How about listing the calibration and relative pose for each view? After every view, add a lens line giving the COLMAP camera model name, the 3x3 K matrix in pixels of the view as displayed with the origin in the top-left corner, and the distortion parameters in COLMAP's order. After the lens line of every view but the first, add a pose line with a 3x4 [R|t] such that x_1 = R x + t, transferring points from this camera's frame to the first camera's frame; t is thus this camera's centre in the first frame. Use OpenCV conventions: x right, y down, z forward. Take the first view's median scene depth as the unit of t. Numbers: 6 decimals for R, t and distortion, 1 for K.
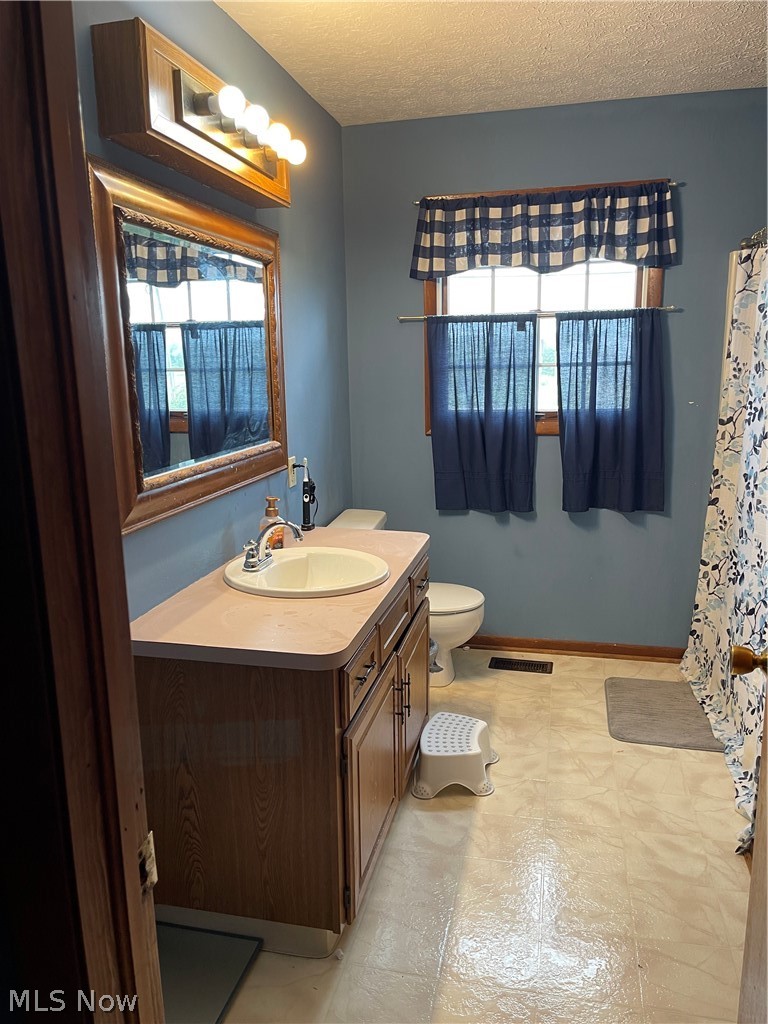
lens RADIAL K [[767.3, 0, 384.4], [0, 767.3, 511.5], [0, 0, 1]] dist [0.045539, -0.005159]
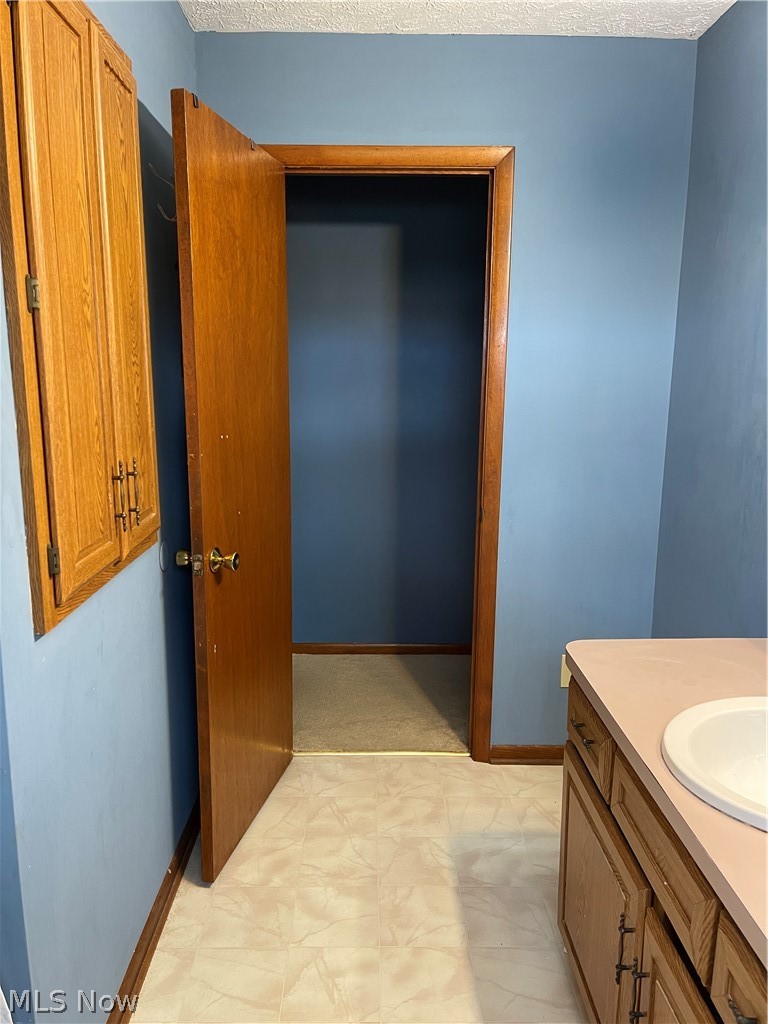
lens RADIAL K [[767.3, 0, 383.6], [0, 767.3, 512.2], [0, 0, 1]] dist [0.045539, -0.005159]
pose [[-0.967809, 0.059304, -0.244601, 0.378079], [-0.038966, 0.924822, 0.378398, -0.329368], [0.248652, 0.375748, -0.892740, 1.566767]]
